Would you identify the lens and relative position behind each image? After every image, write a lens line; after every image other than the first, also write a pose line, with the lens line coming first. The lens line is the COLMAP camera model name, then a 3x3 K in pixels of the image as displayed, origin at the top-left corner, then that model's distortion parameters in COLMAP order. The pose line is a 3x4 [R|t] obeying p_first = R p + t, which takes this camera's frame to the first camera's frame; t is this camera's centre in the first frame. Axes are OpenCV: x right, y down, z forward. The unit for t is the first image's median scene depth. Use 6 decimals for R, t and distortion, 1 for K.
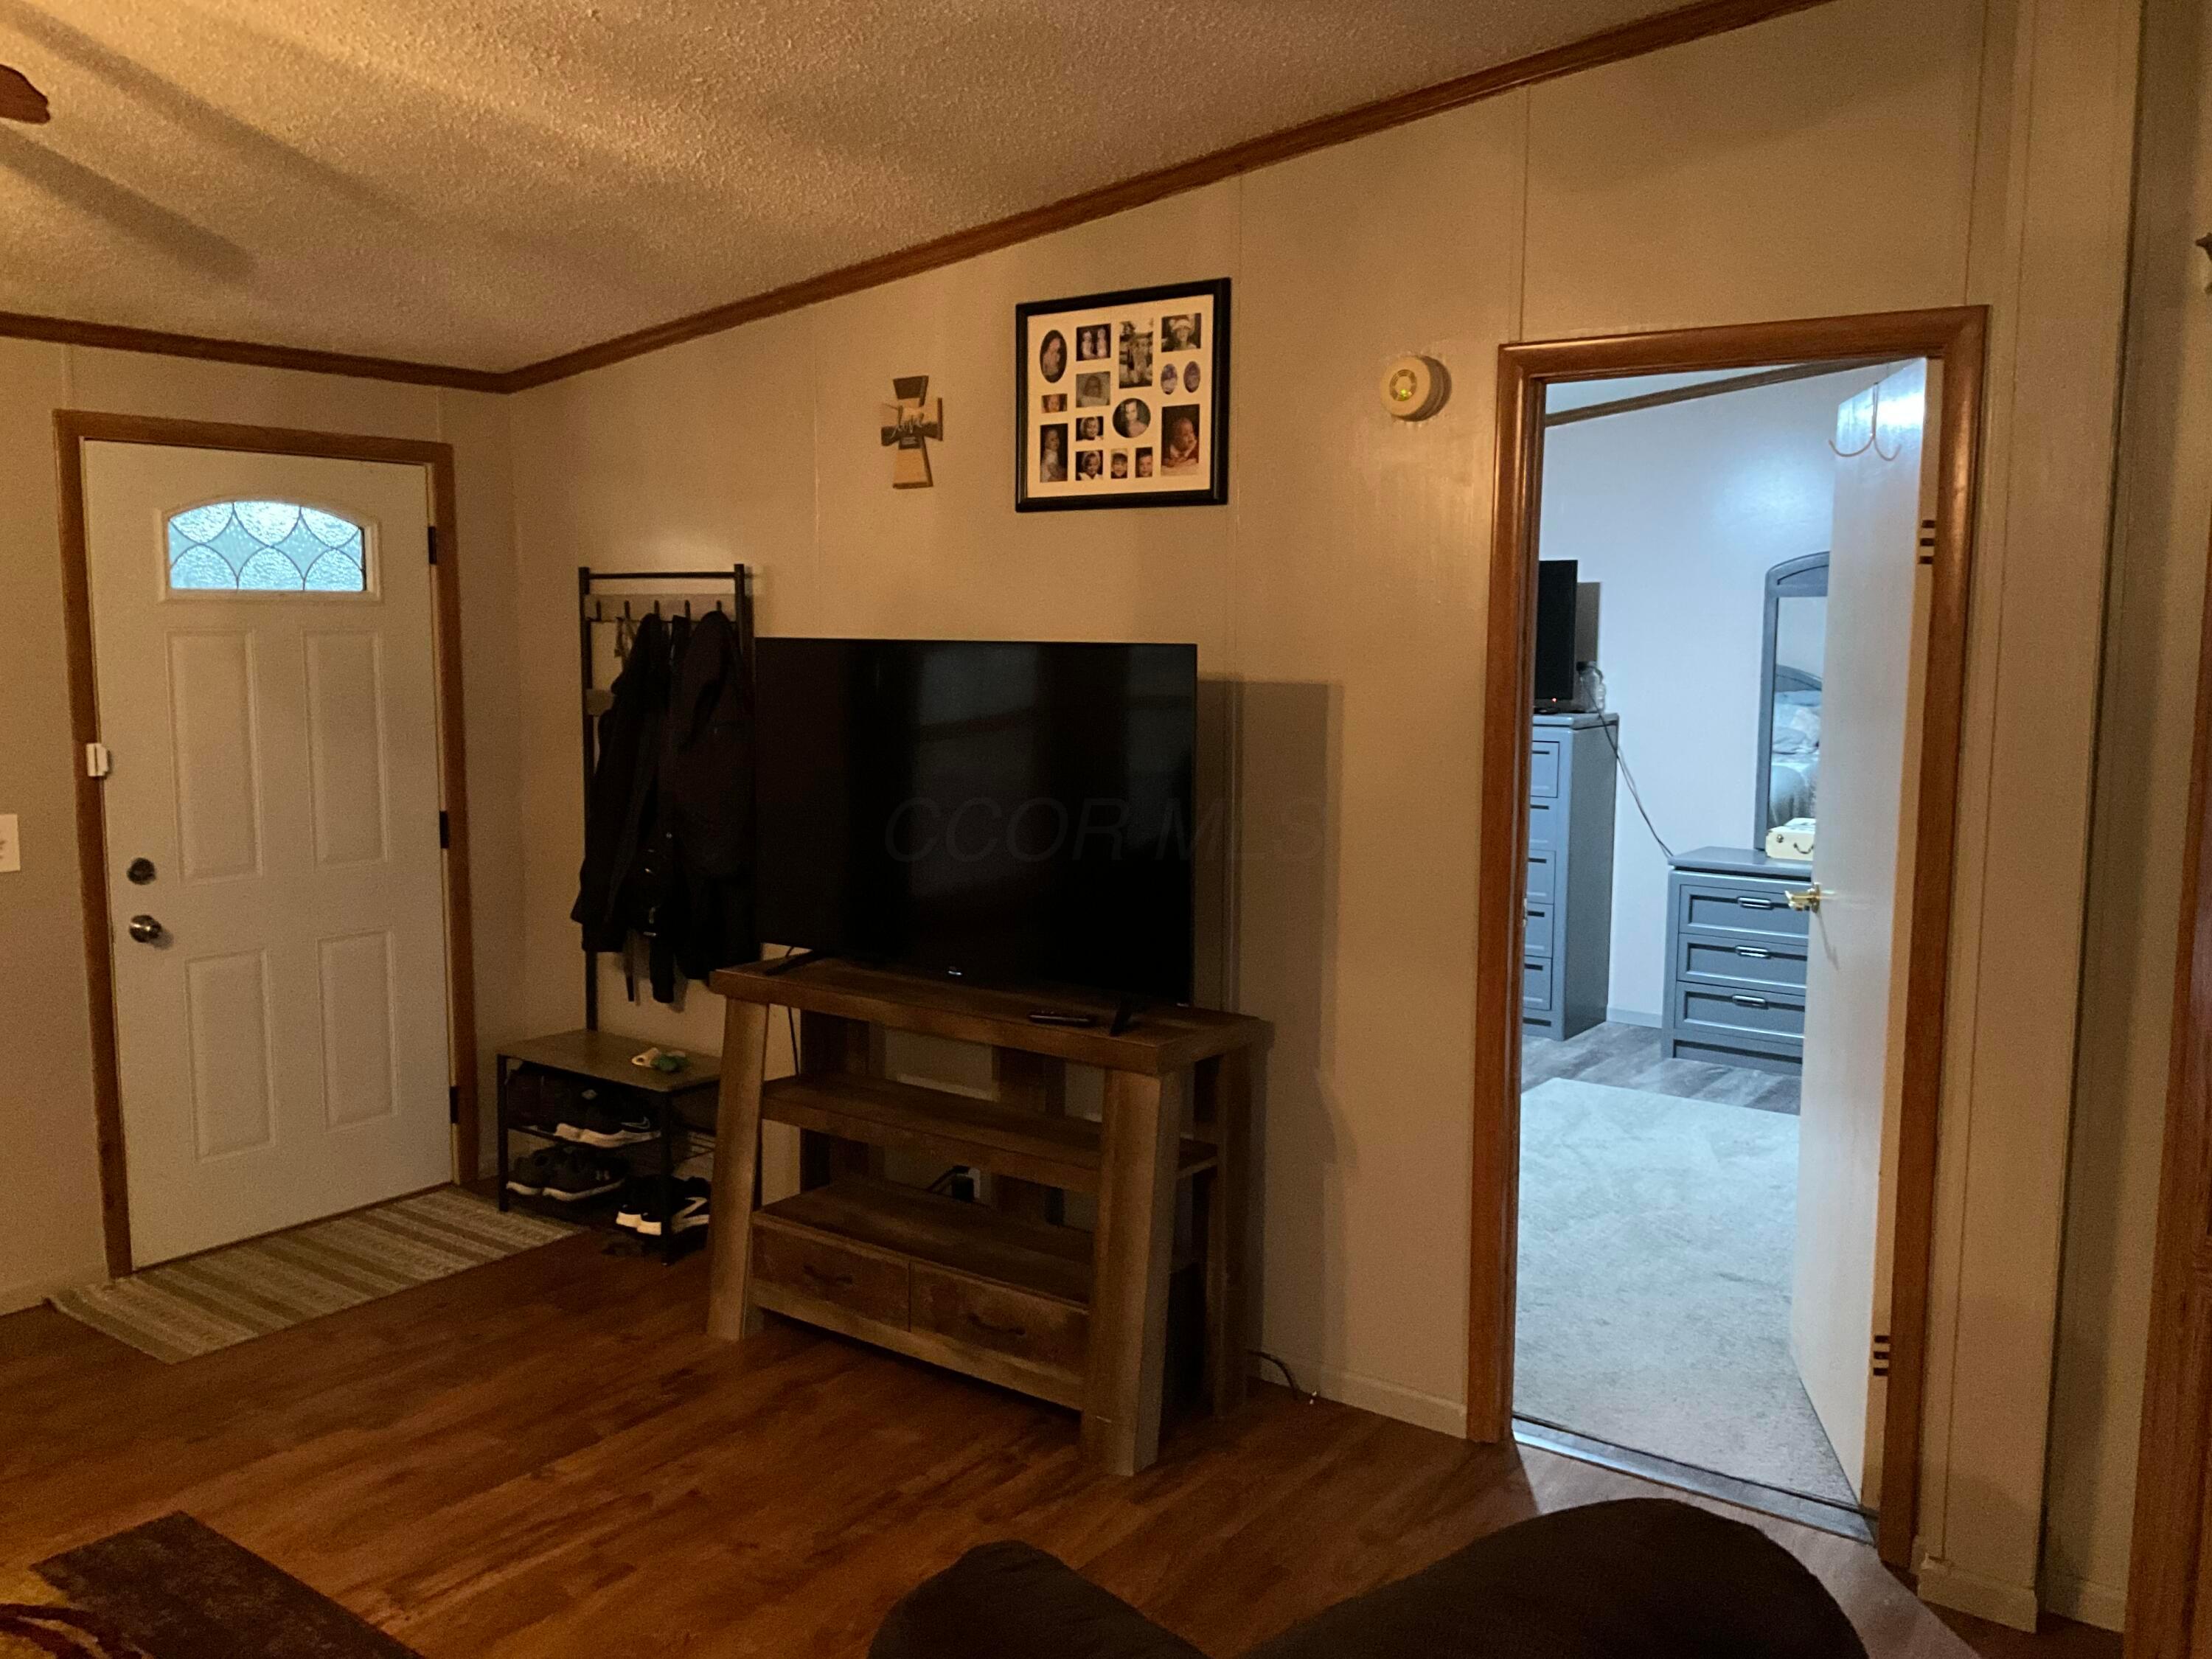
lens RADIAL K [[1835.7, 0, 1106.0], [0, 1835.7, 829.5], [0, 0, 1]] dist [0.071579, 0.000398]
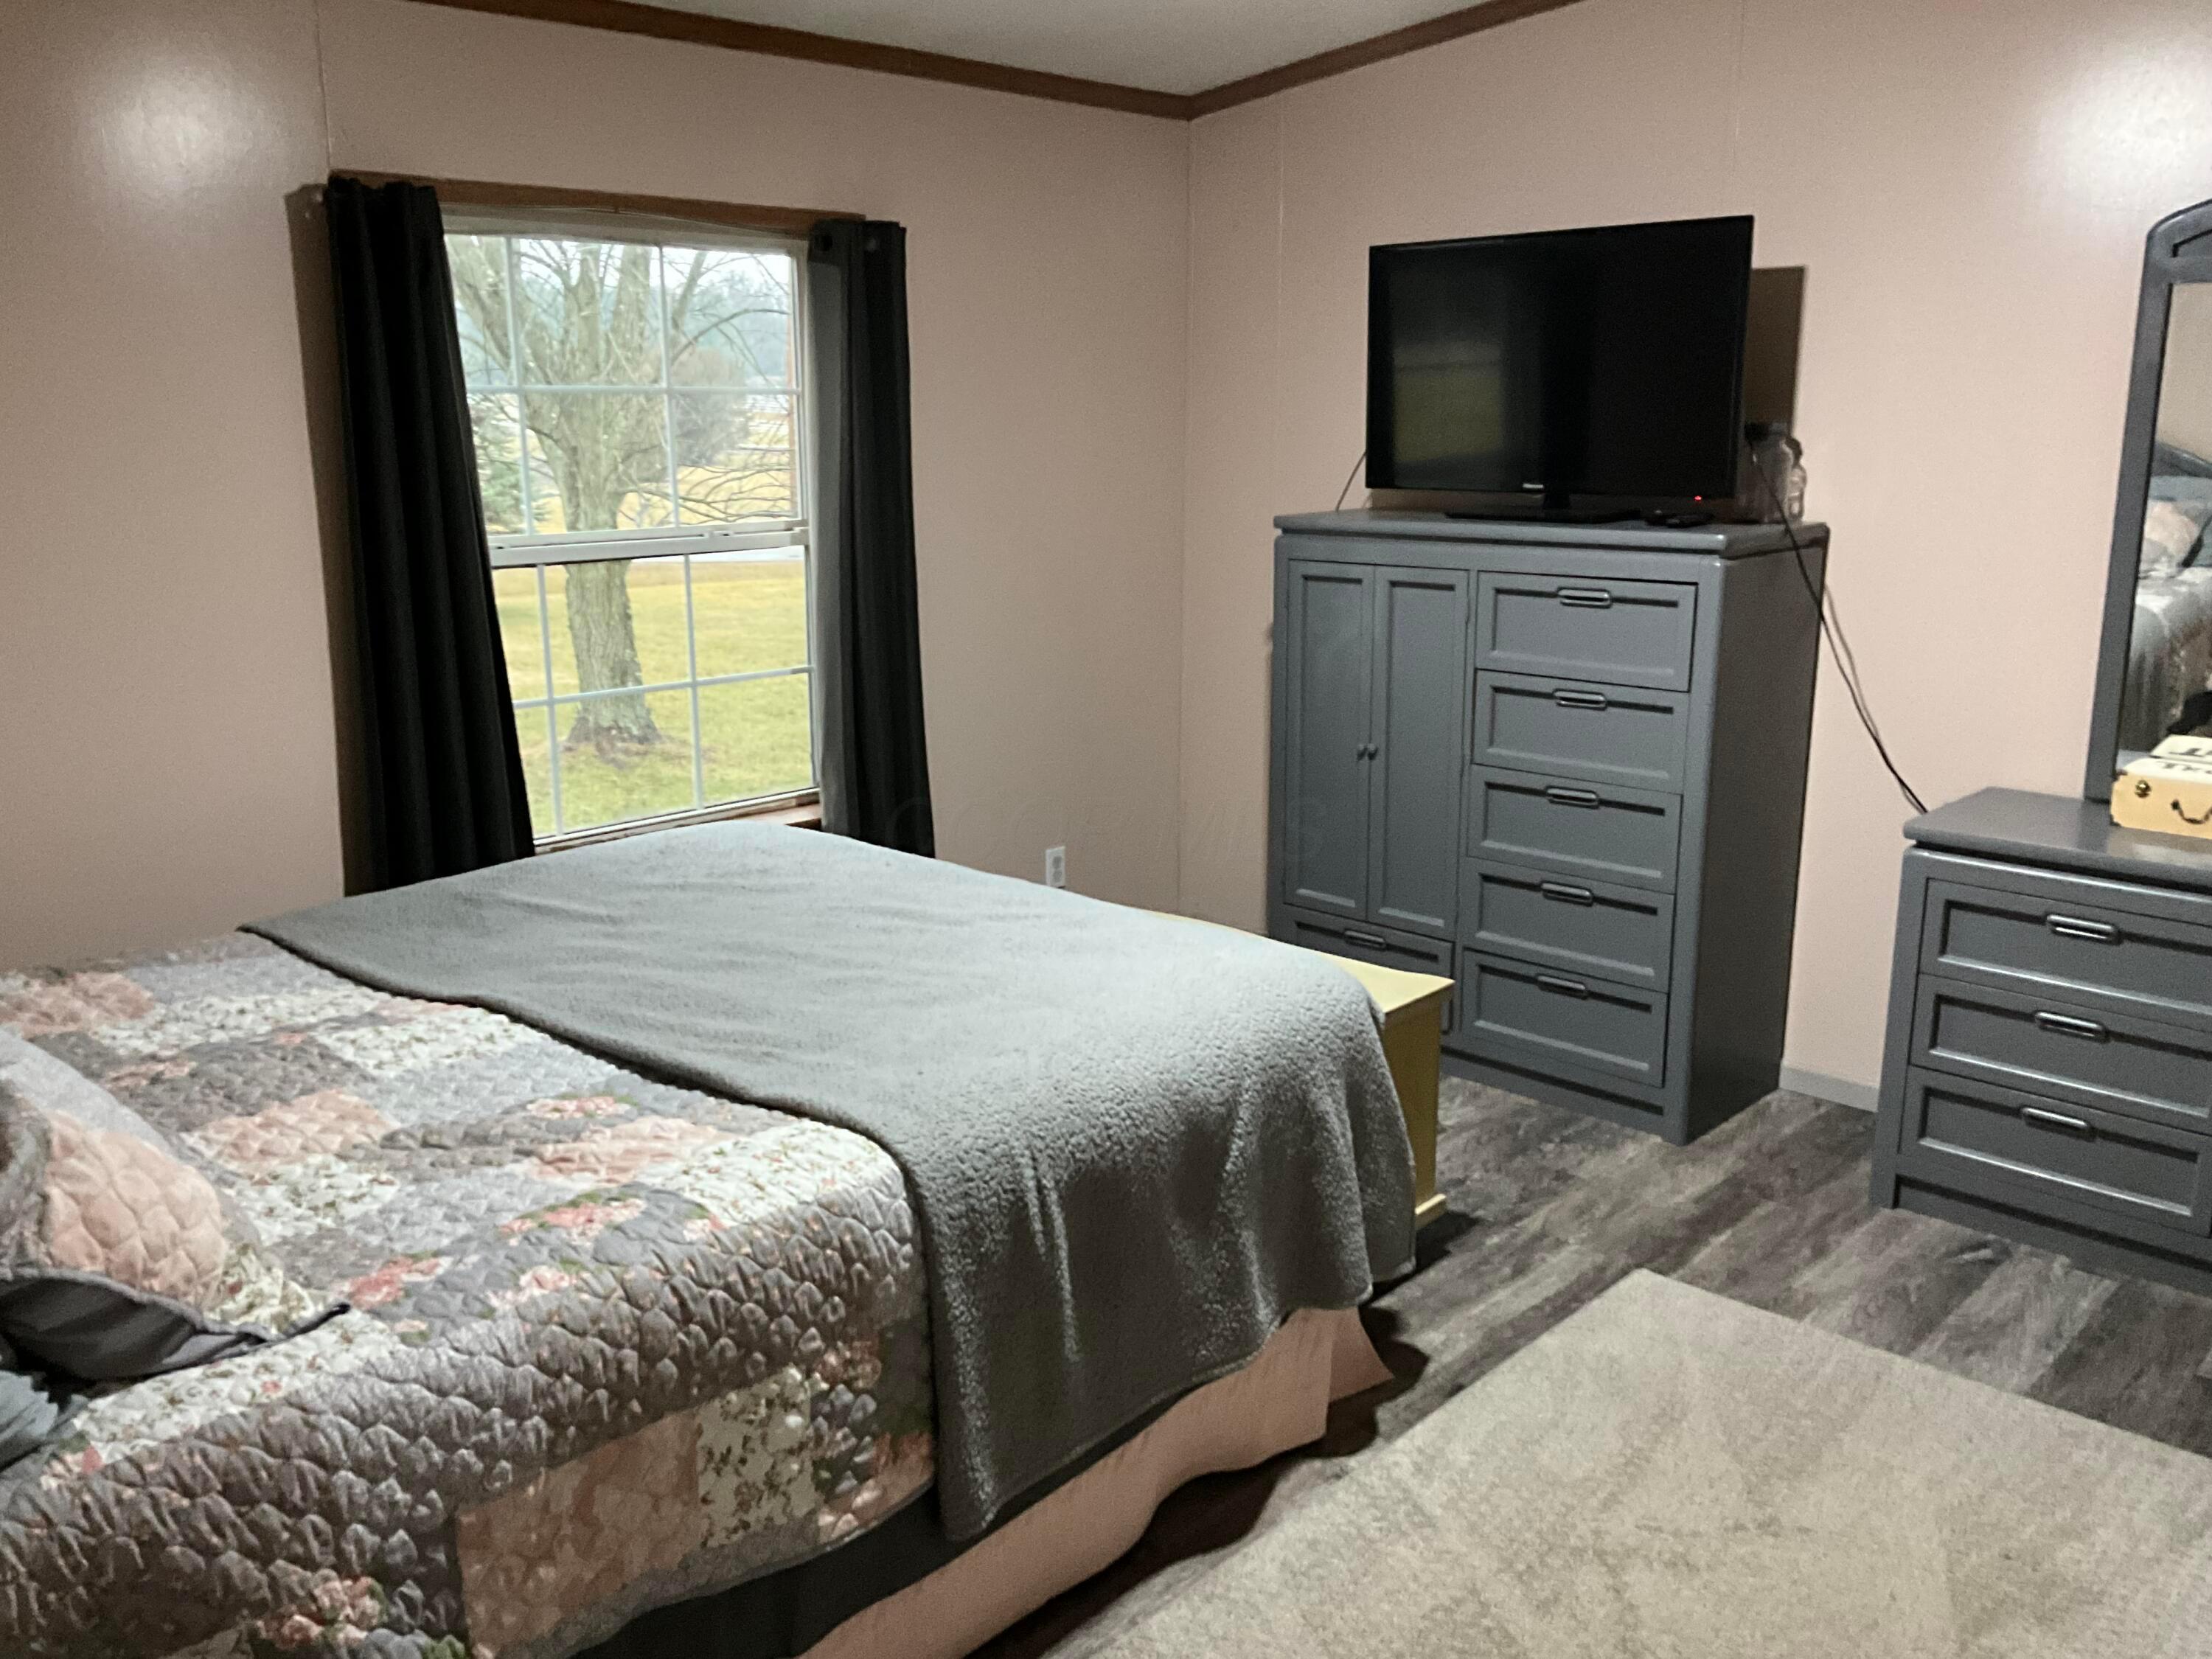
lens RADIAL K [[1841.2, 0, 1106.0], [0, 1841.2, 829.5], [0, 0, 1]] dist [-0.003751, 0.000968]
pose [[0.990992, 0.020261, -0.132377, 0.156759], [-0.004719, 0.993158, 0.116680, -0.039399], [0.133835, -0.115004, 0.984308, 0.483131]]
